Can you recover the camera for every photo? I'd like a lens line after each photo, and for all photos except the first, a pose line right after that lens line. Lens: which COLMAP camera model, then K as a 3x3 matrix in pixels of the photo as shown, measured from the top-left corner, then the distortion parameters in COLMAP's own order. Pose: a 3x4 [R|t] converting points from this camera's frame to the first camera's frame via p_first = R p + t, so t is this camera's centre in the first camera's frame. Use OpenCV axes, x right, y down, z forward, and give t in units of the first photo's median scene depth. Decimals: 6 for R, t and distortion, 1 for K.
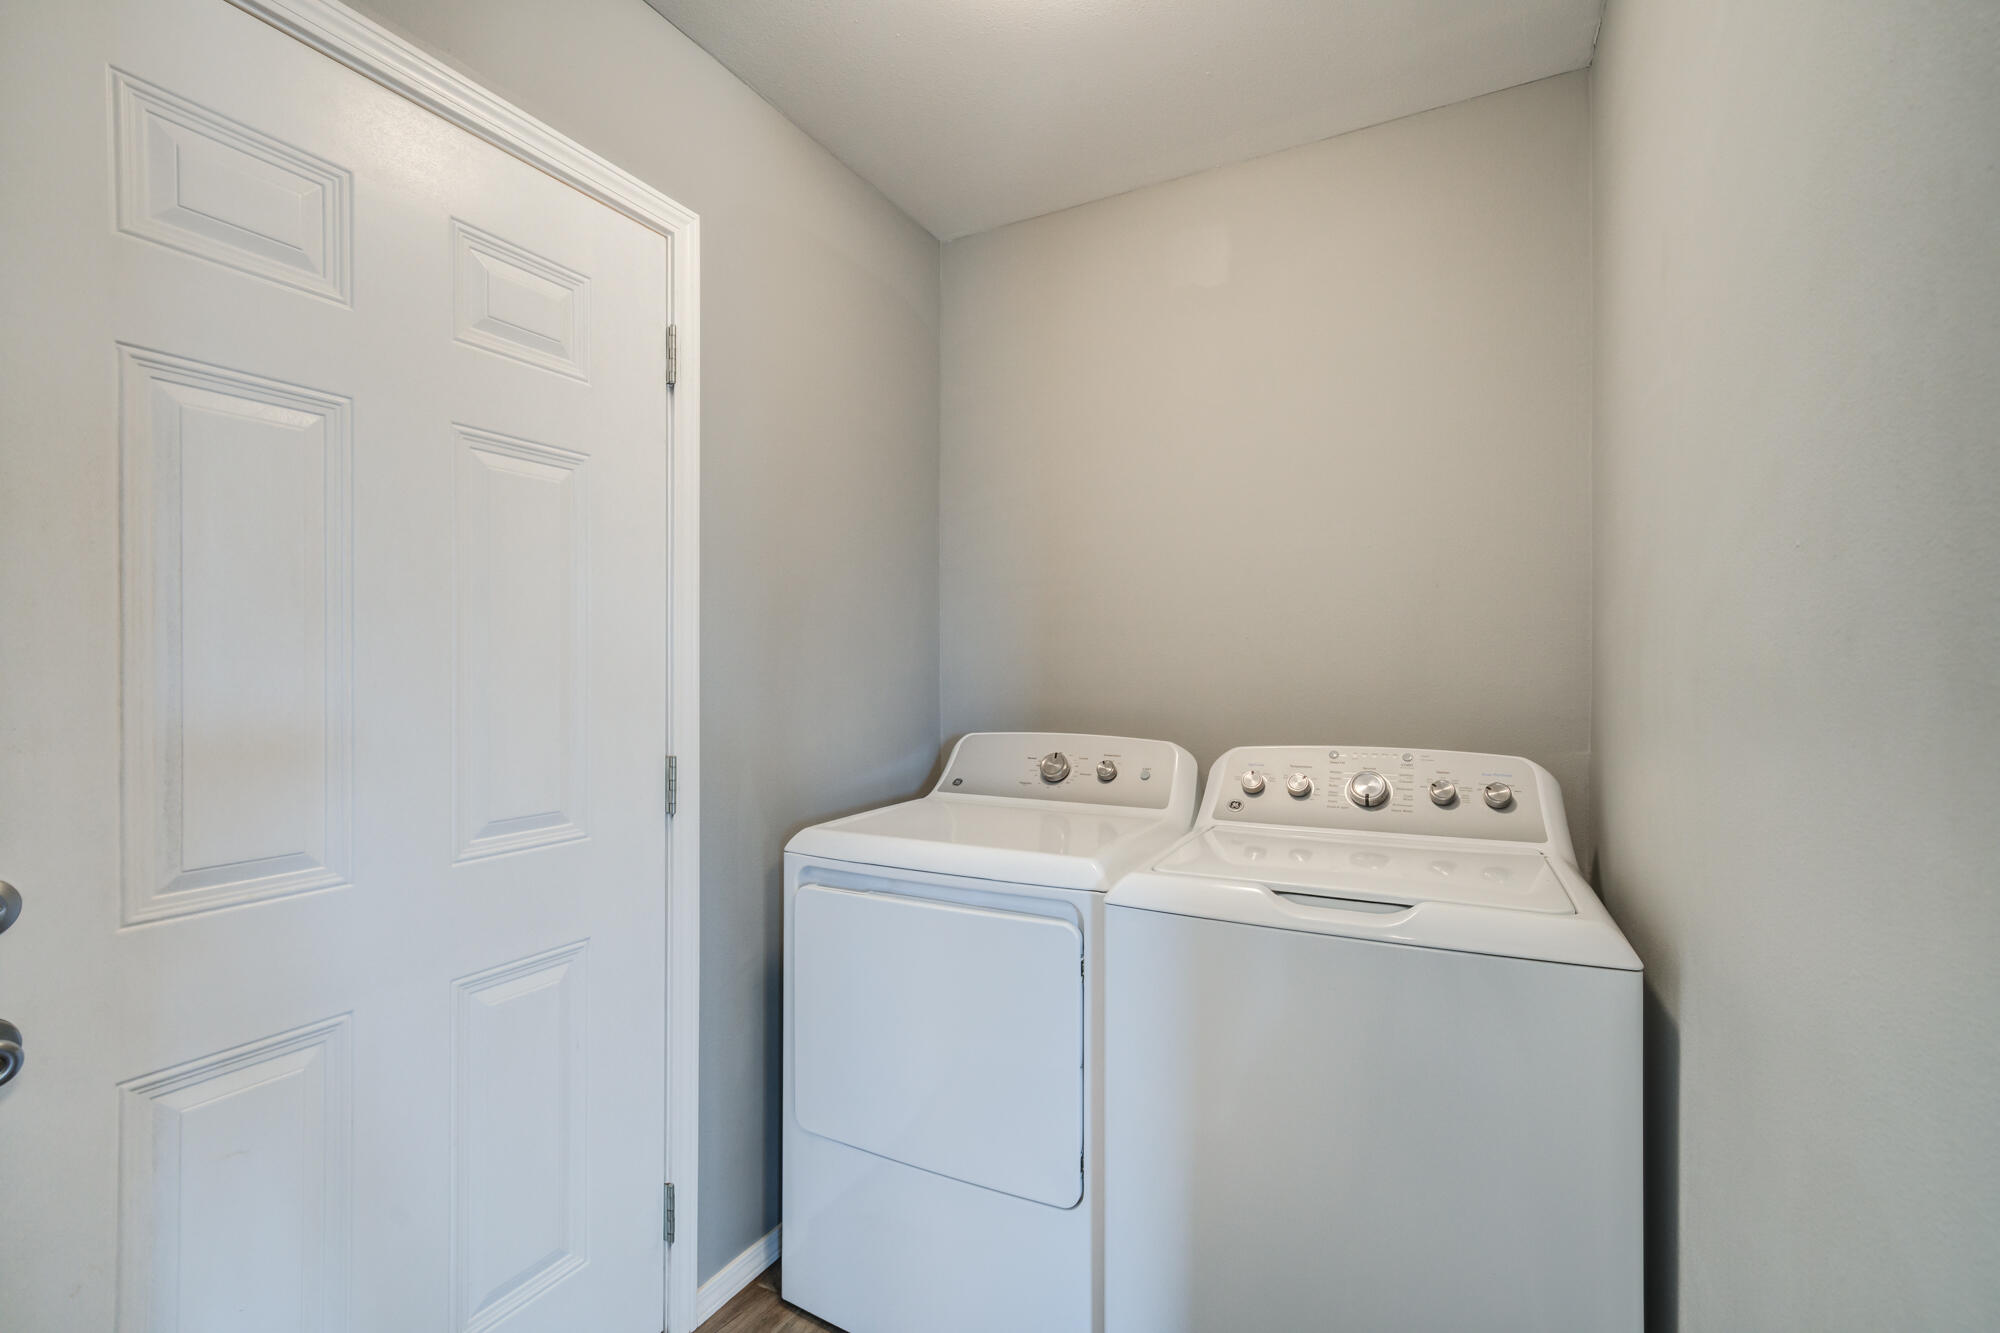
lens RADIAL K [[900.8, 0, 1004.3], [0, 900.8, 670.4], [0, 0, 1]] dist [0.013881, 0.000422]
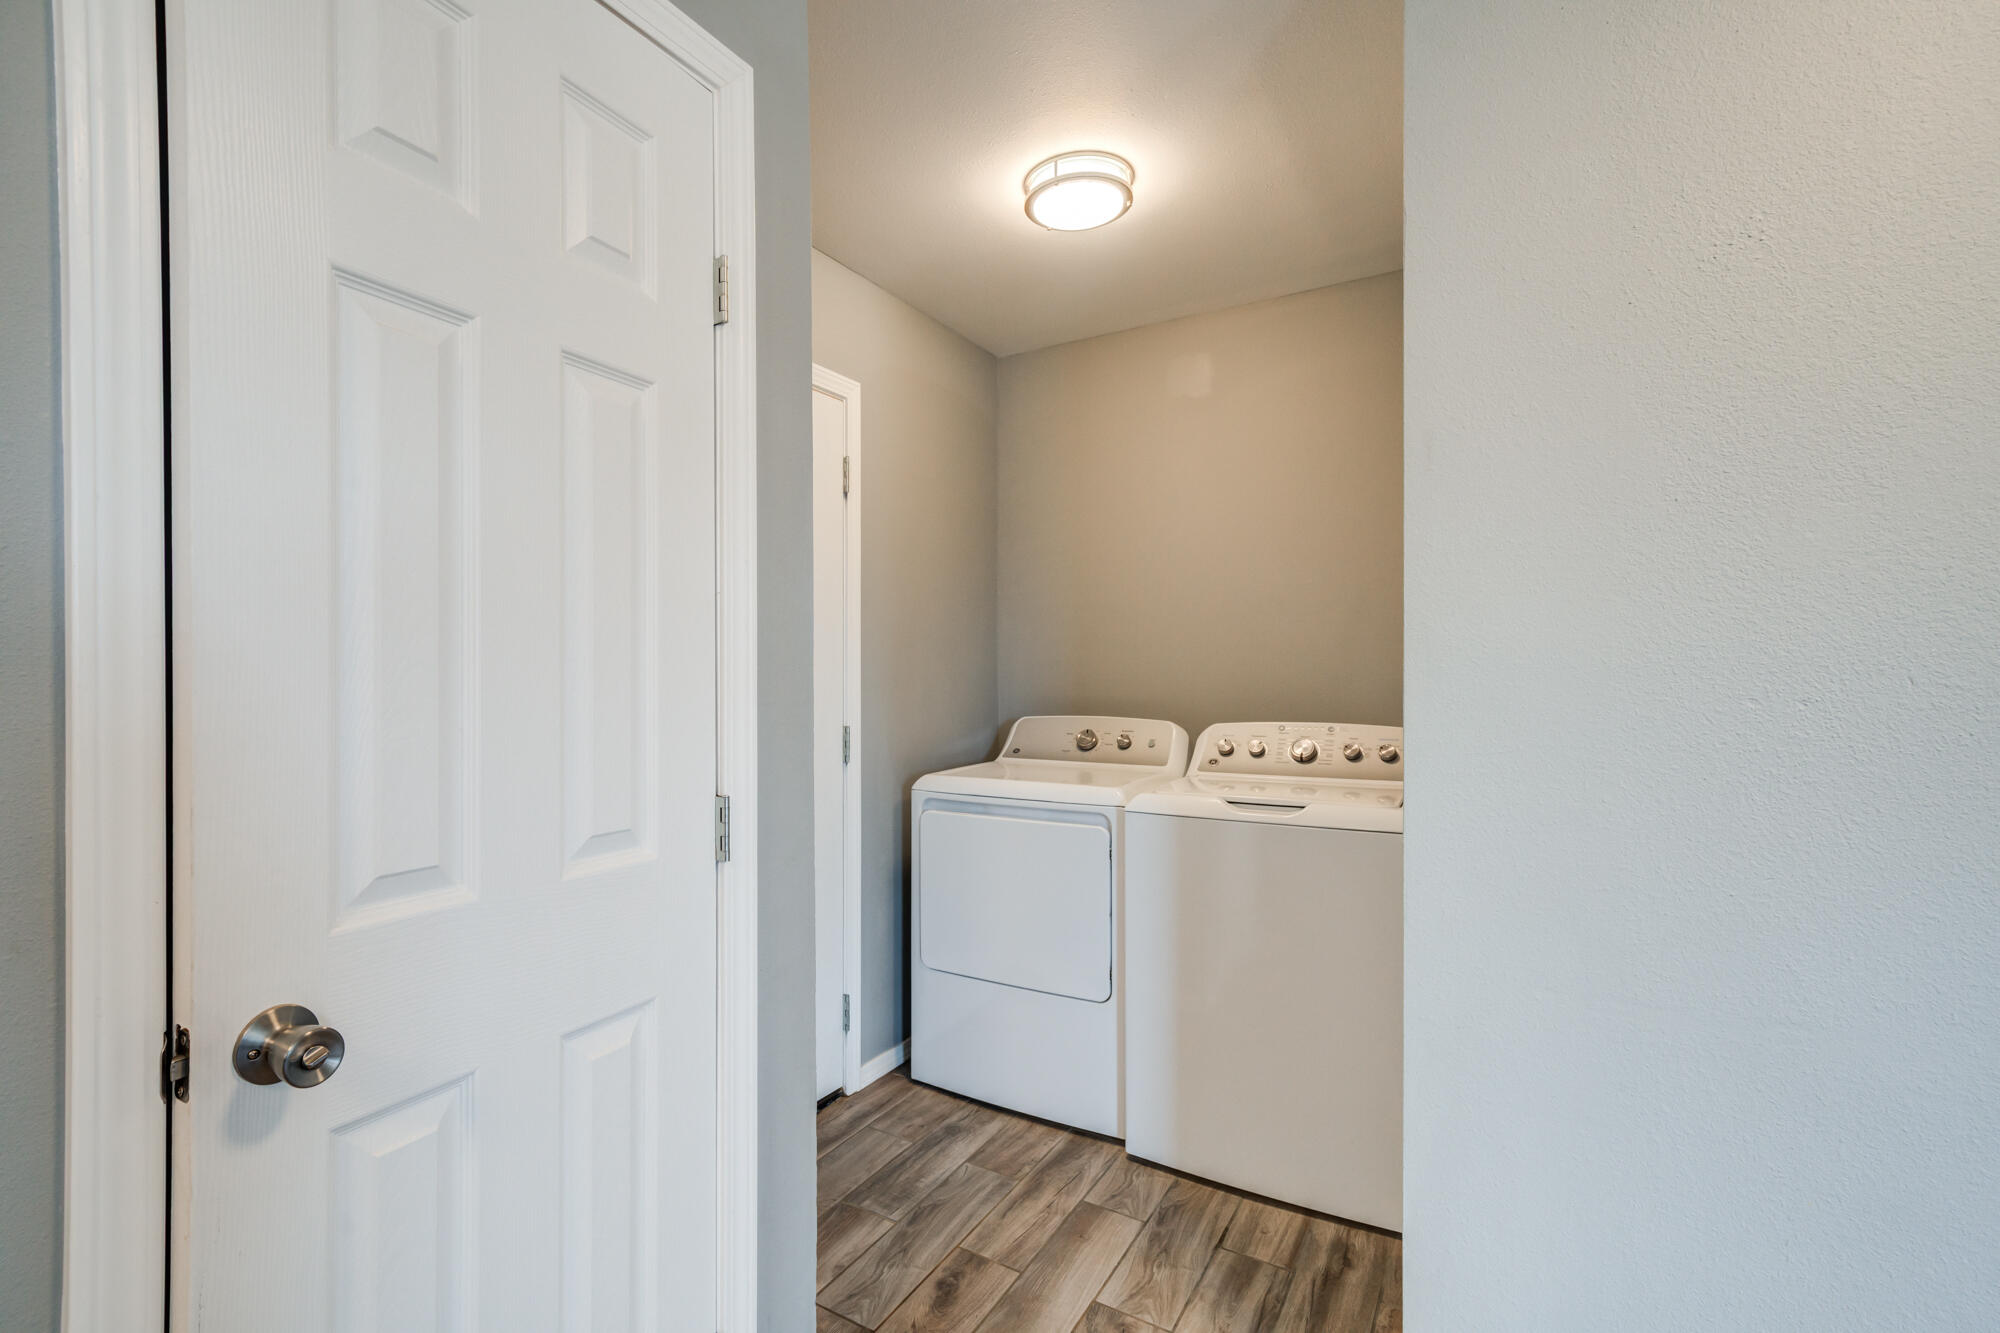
lens RADIAL K [[900.8, 0, 922.8], [0, 900.8, 673.6], [0, 0, 1]] dist [0.013881, 0.000422]
pose [[0.994922, -0.004045, -0.100566, -0.069829], [0.004064, 0.999992, -0.000010, 0.002821], [0.100565, -0.000399, 0.994930, -0.532027]]
